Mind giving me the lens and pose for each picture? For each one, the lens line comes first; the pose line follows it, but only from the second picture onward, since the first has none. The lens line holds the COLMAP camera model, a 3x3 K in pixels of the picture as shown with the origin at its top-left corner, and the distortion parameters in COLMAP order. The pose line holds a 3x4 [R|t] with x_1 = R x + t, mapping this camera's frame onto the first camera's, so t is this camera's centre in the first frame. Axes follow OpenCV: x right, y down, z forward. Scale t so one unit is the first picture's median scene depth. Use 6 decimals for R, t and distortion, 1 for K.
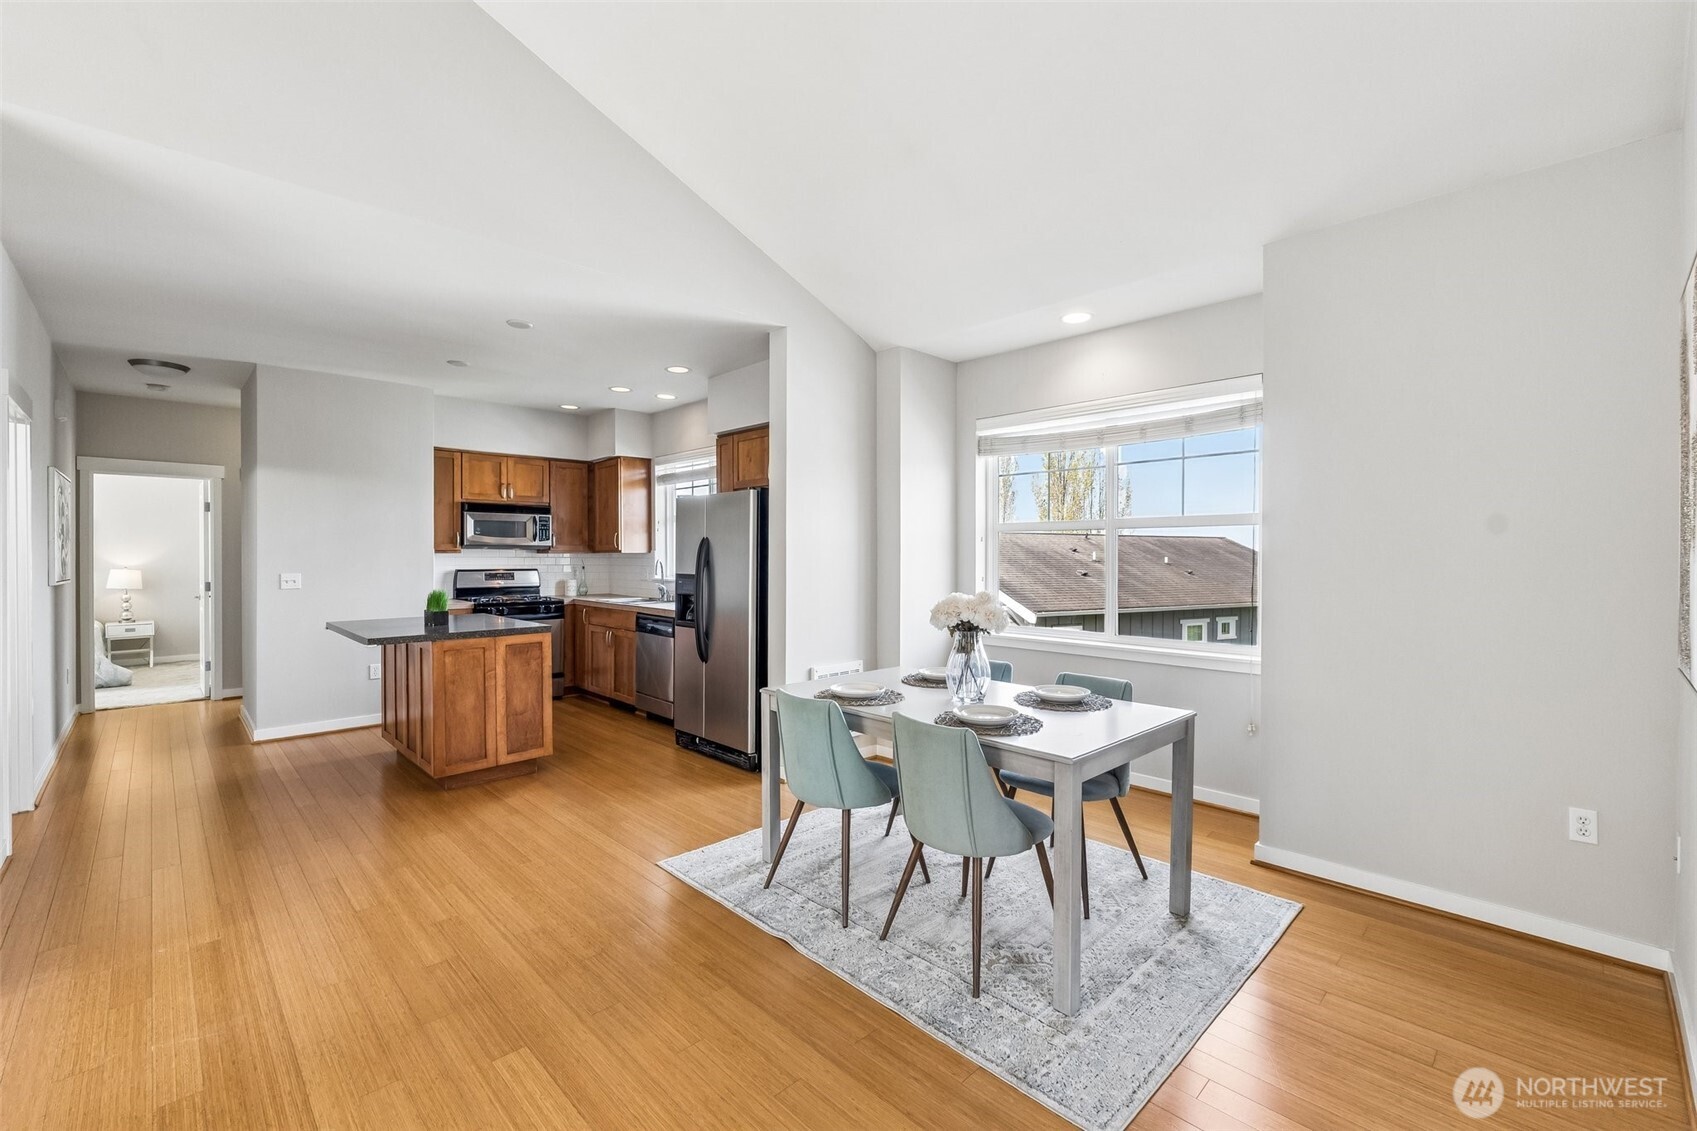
lens RADIAL K [[706.5, 0, 861.6], [0, 706.5, 561.1], [0, 0, 1]] dist [-0.009006, 0.000231]
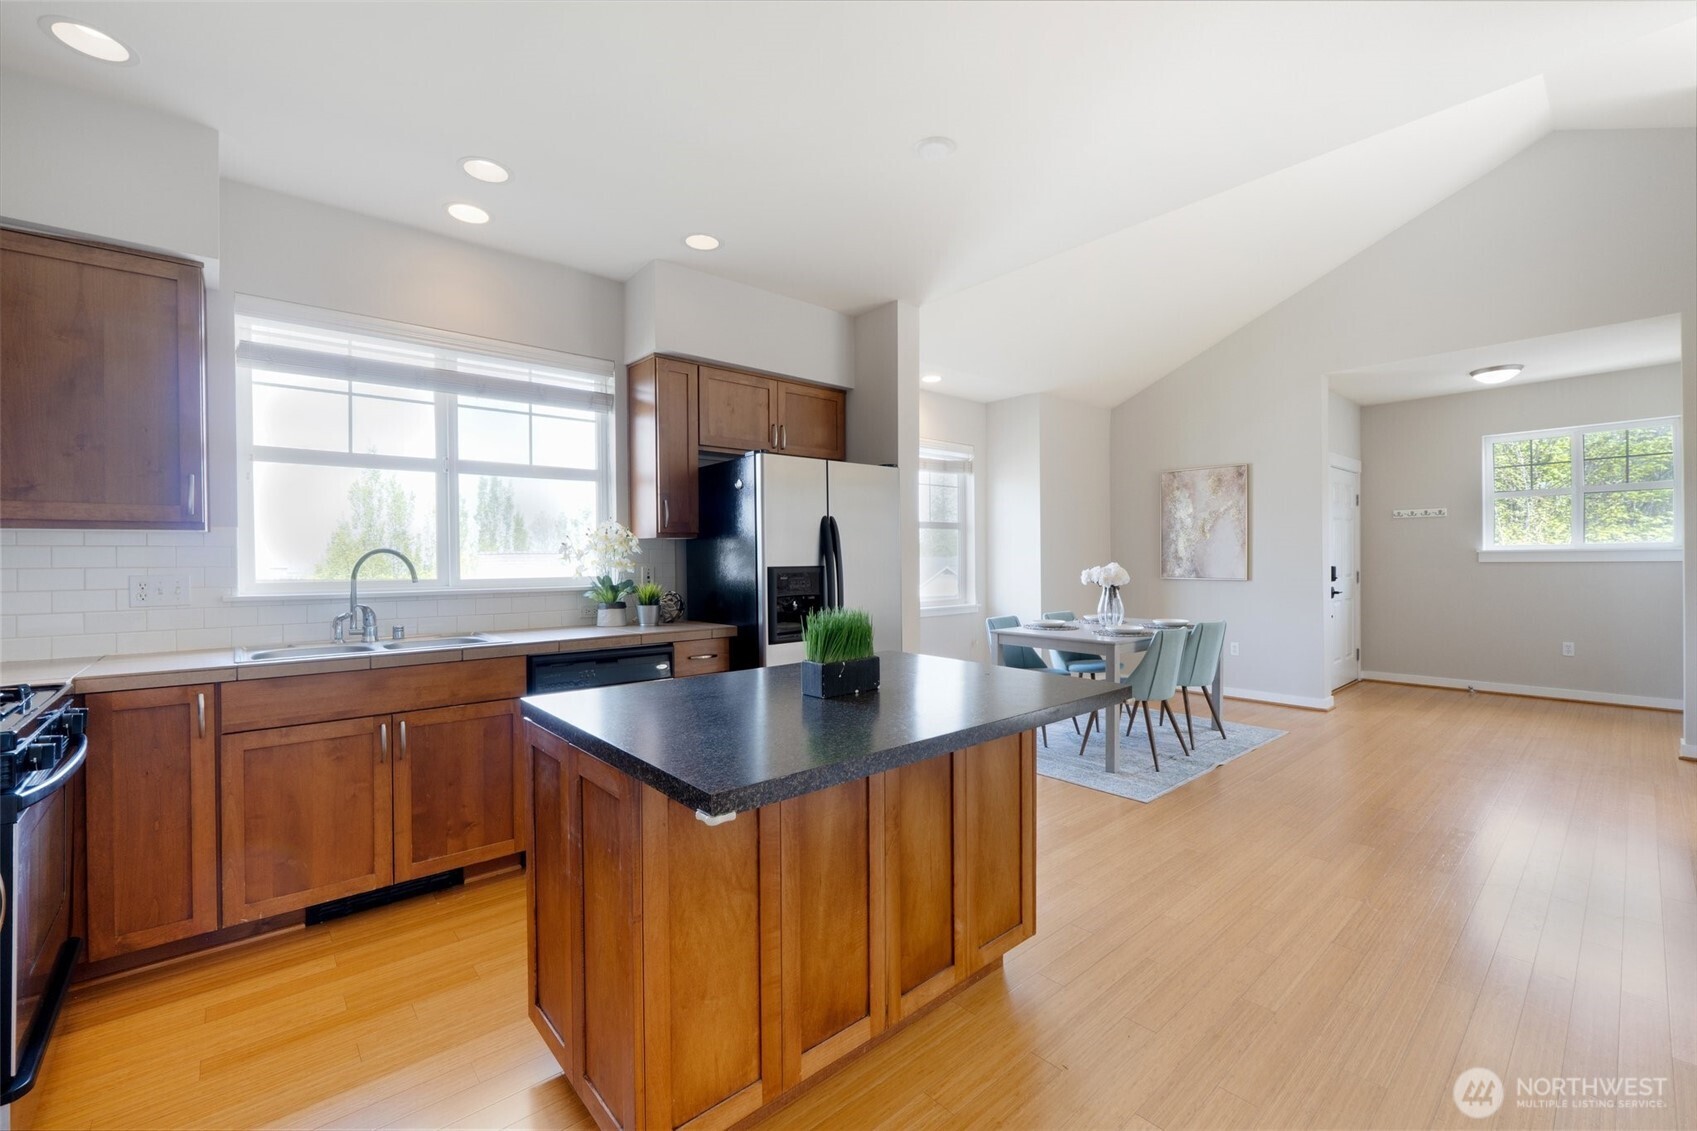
lens RADIAL K [[706.5, 0, 849.3], [0, 706.5, 564.4], [0, 0, 1]] dist [-0.009006, 0.000231]
pose [[0.064321, -0.013621, 0.997836, -0.871827], [0.013645, 0.999825, 0.012768, 0.007060], [-0.997836, 0.012794, 0.064496, 0.829168]]
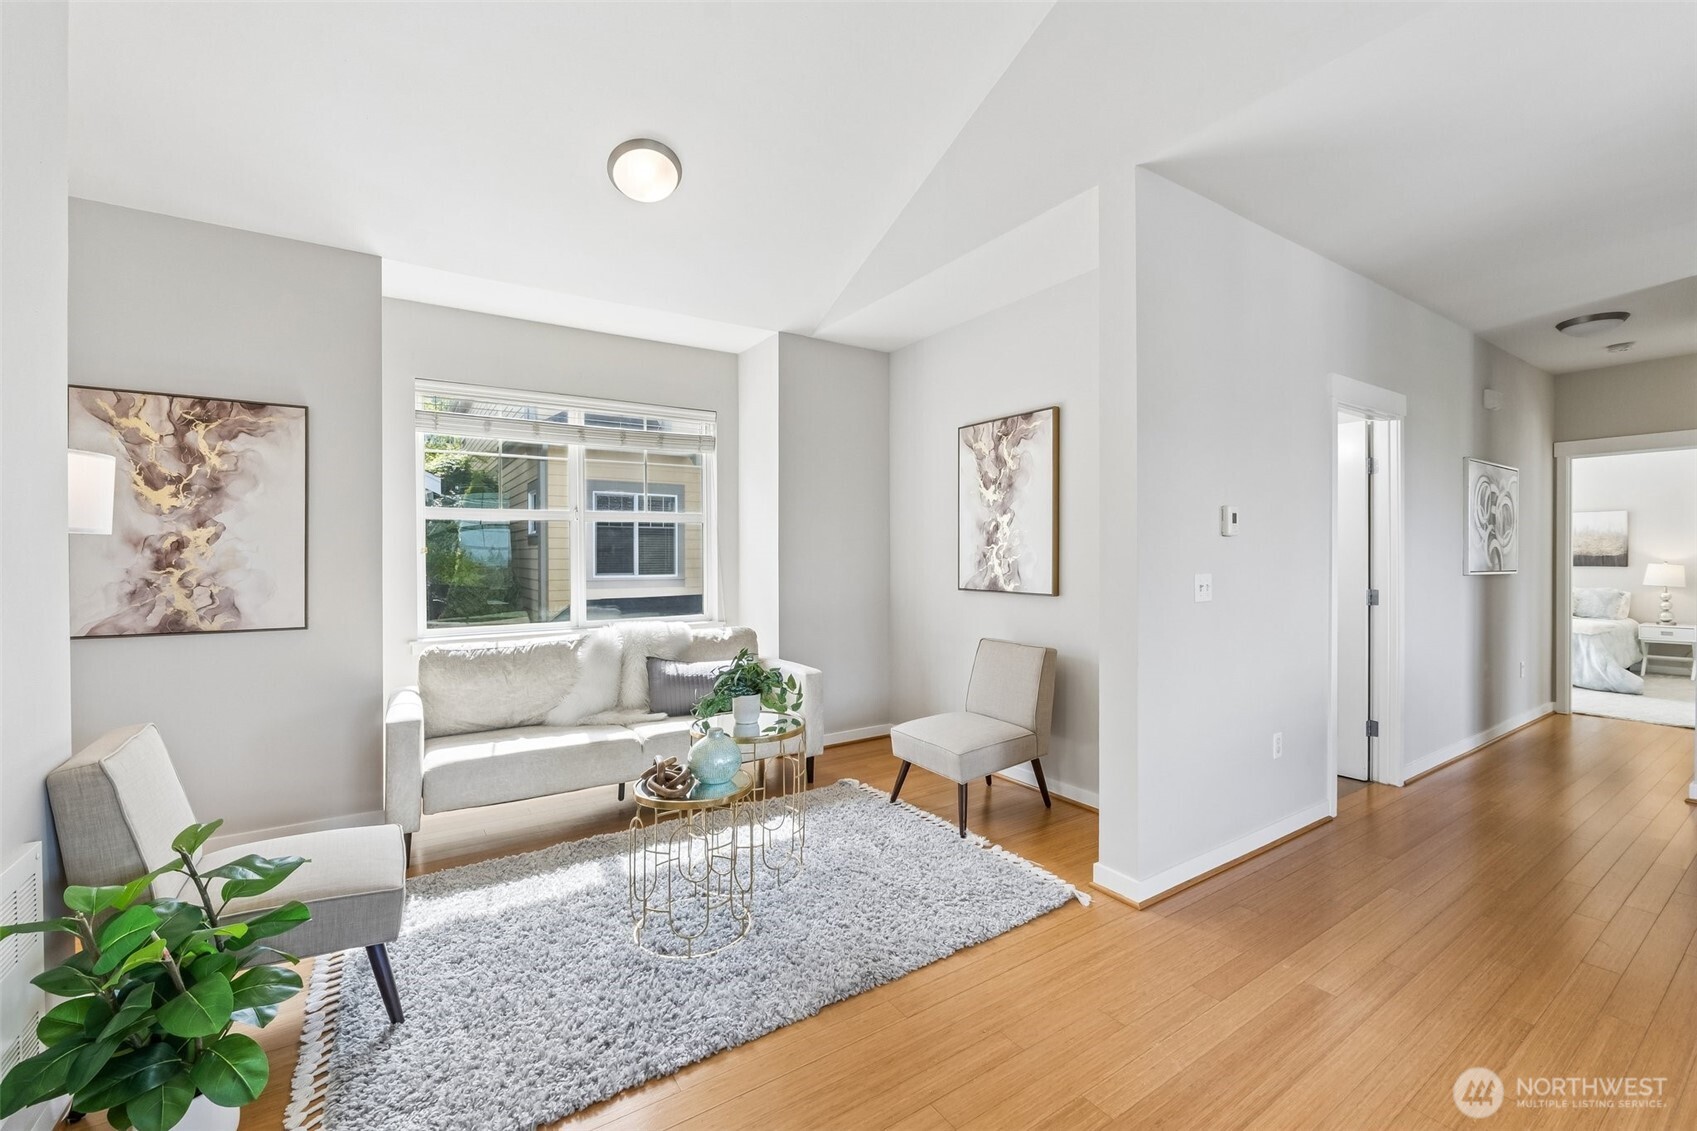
lens RADIAL K [[706.5, 0, 860.3], [0, 706.5, 560.6], [0, 0, 1]] dist [-0.009006, 0.000231]
pose [[-0.189835, 0.004748, -0.981804, 0.002428], [-0.003792, 0.999977, 0.005569, 0.010197], [0.981809, 0.004780, -0.189813, 0.281785]]
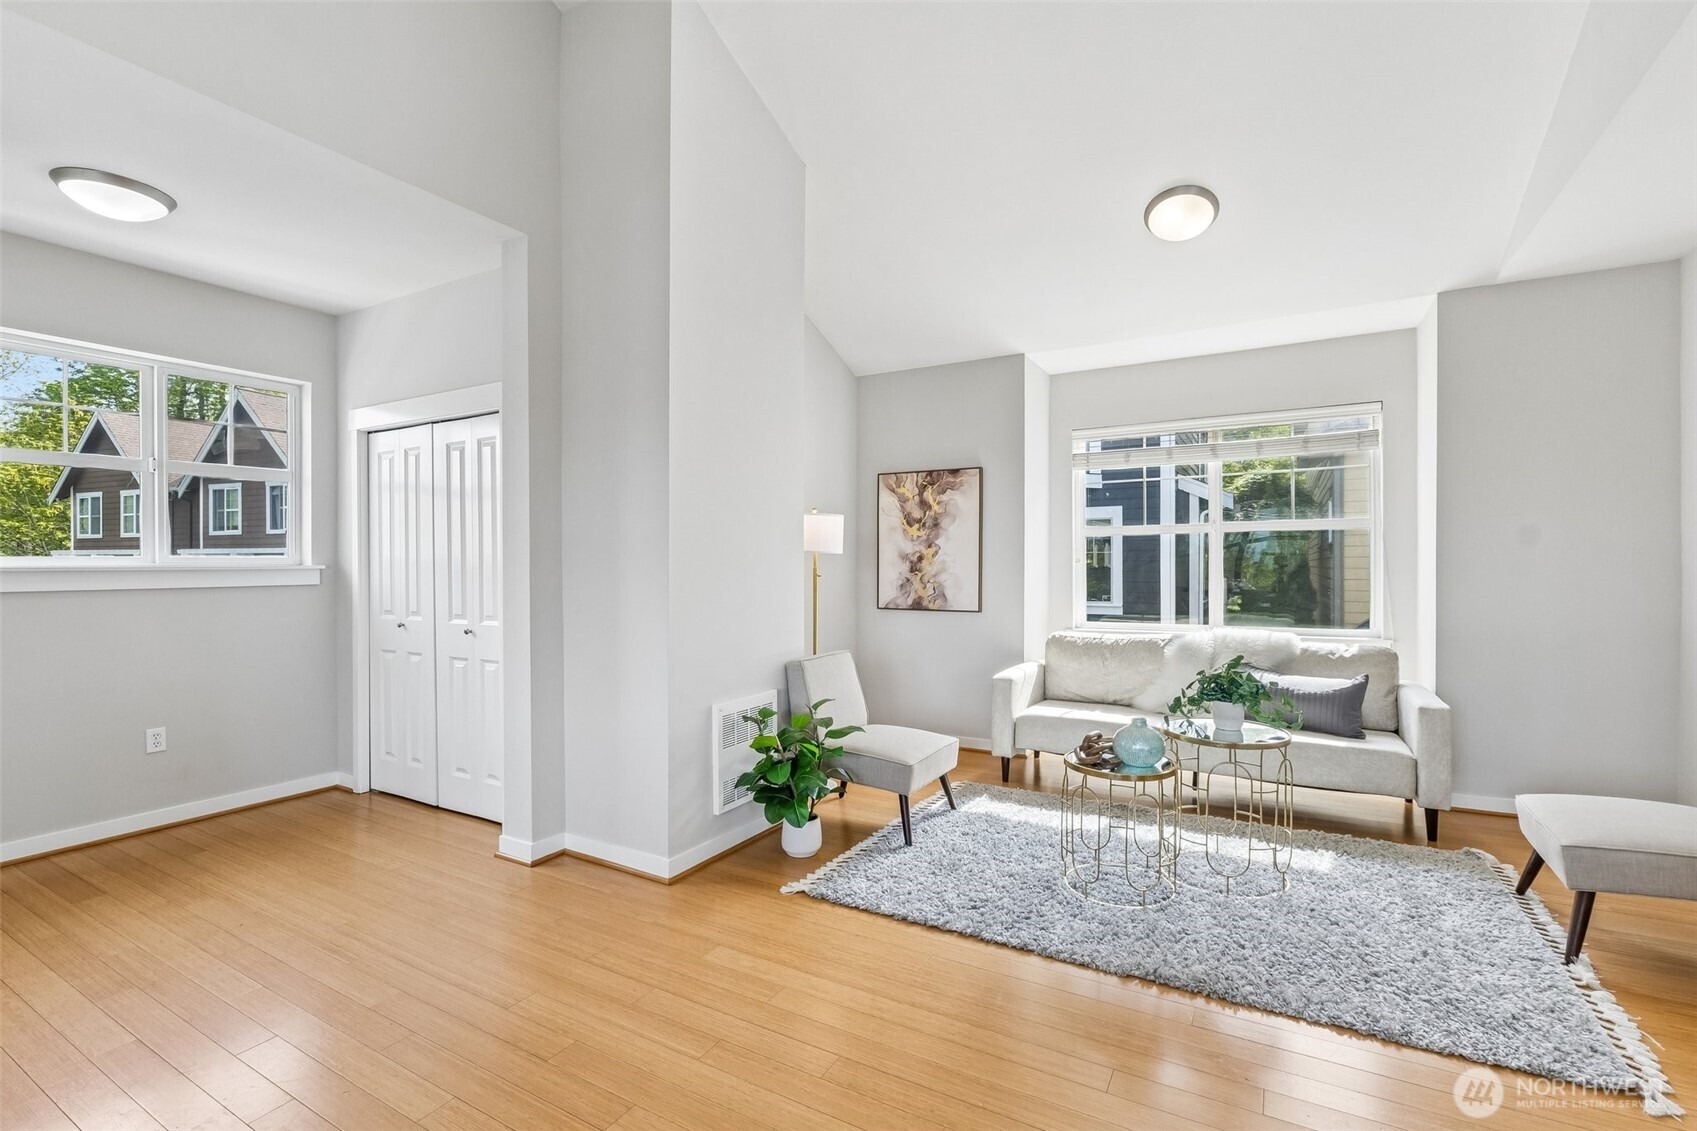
lens RADIAL K [[706.5, 0, 921.7], [0, 706.5, 569.3], [0, 0, 1]] dist [-0.009006, 0.000231]
pose [[-0.940325, -0.000009, -0.340277, -0.109842], [-0.002660, 0.999970, 0.007324, 0.010985], [0.340267, 0.007792, -0.940297, 0.543674]]
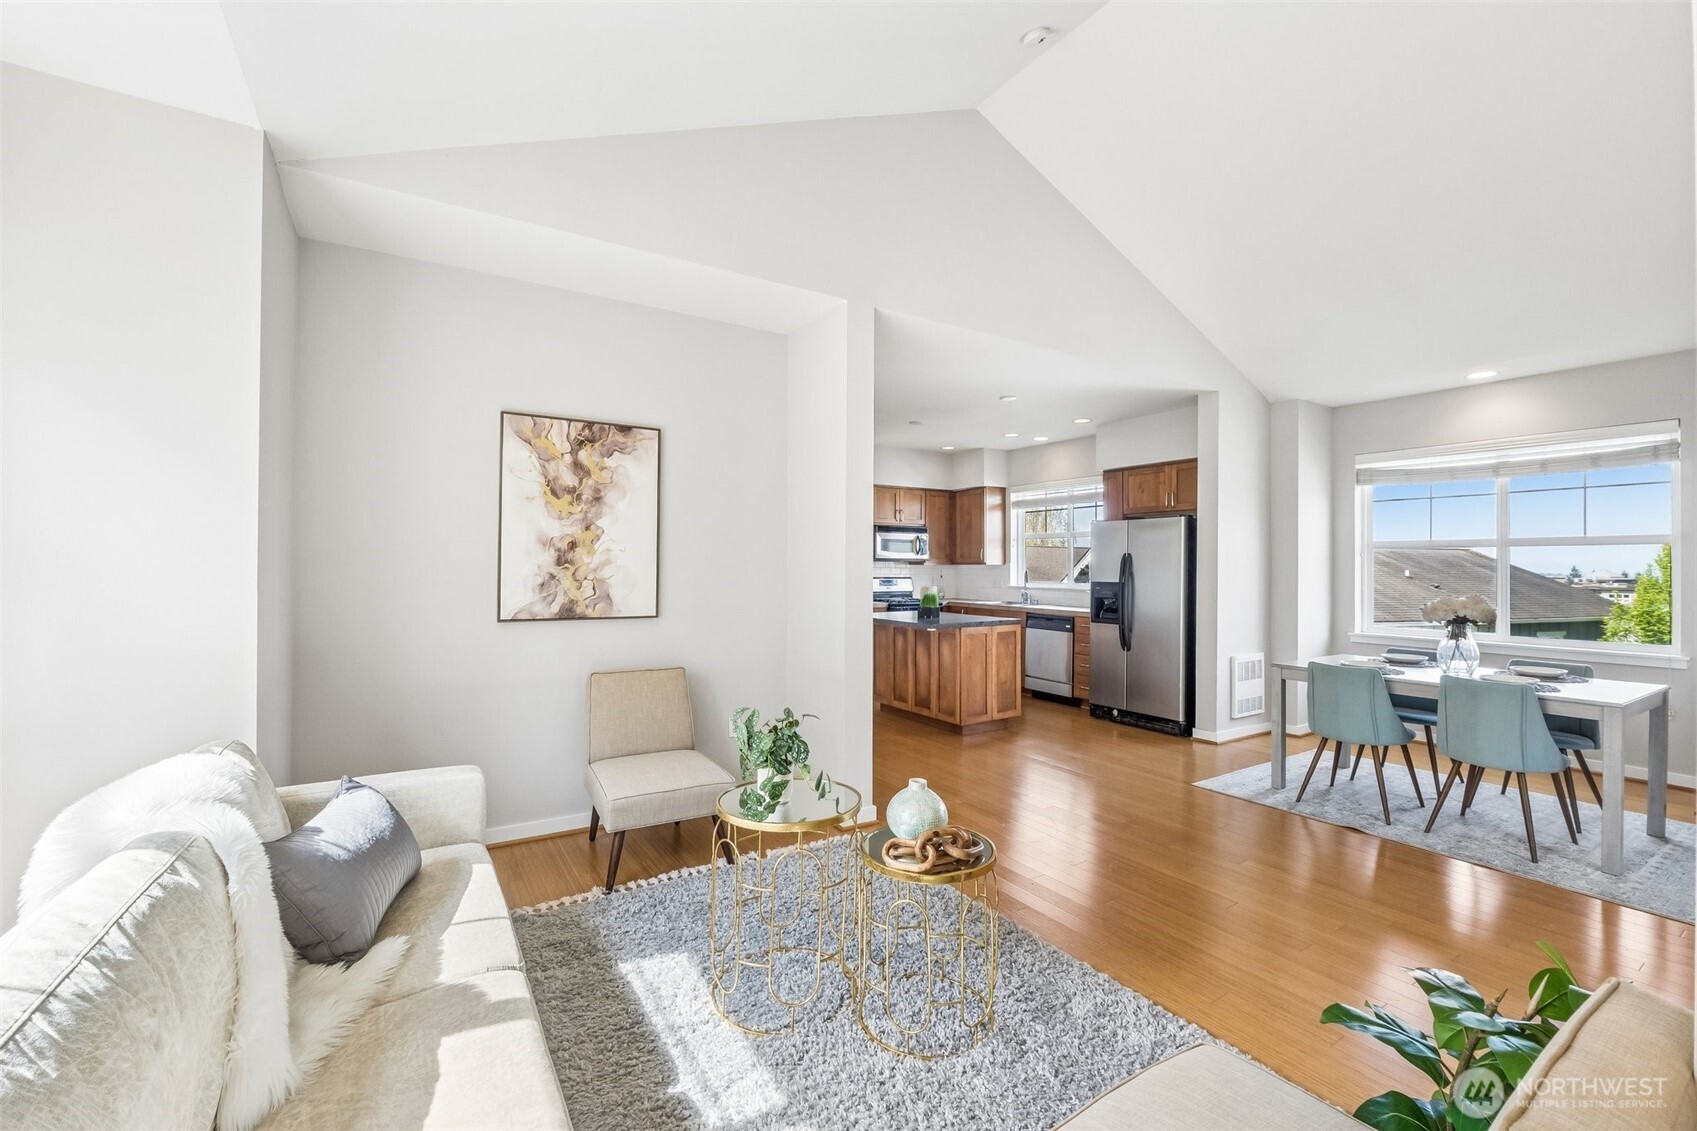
lens RADIAL K [[706.5, 0, 860.5], [0, 706.5, 559.9], [0, 0, 1]] dist [-0.009006, 0.000231]
pose [[0.977875, 0.002285, -0.209178, -0.381073], [-0.005806, 0.999852, -0.016220, 0.001568], [0.209110, 0.017075, 0.977743, -0.316426]]
